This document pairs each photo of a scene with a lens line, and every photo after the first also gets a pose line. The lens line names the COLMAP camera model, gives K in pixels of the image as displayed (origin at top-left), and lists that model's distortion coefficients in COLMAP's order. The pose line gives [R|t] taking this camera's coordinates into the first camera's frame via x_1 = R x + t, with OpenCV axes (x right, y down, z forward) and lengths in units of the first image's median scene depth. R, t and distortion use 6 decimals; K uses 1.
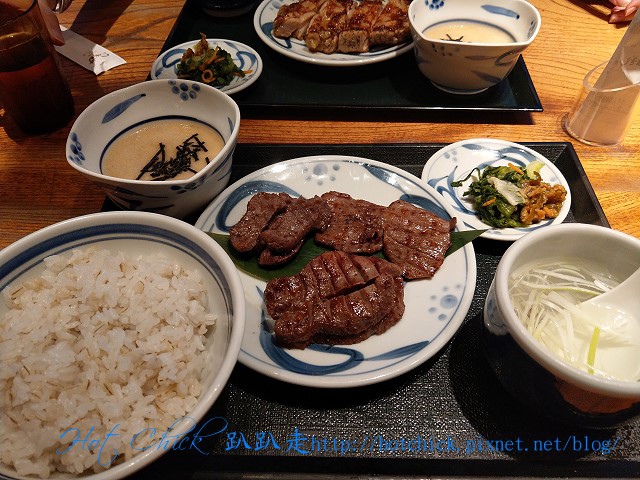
lens RADIAL K [[460.0, 0, 316.9], [0, 460.0, 240.4], [0, 0, 1]] dist [-0.035082, -0.016990]
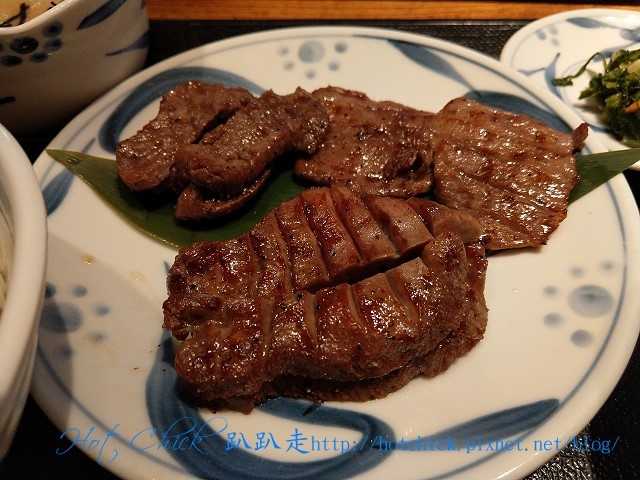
lens RADIAL K [[460.0, 0, 319.2], [0, 460.0, 238.2], [0, 0, 1]] dist [-0.035082, -0.016990]
pose [[0.999554, 0.009859, -0.028176, 0.039470], [-0.009350, 0.999792, 0.018138, 0.064354], [0.028349, -0.017867, 0.999438, 0.527499]]
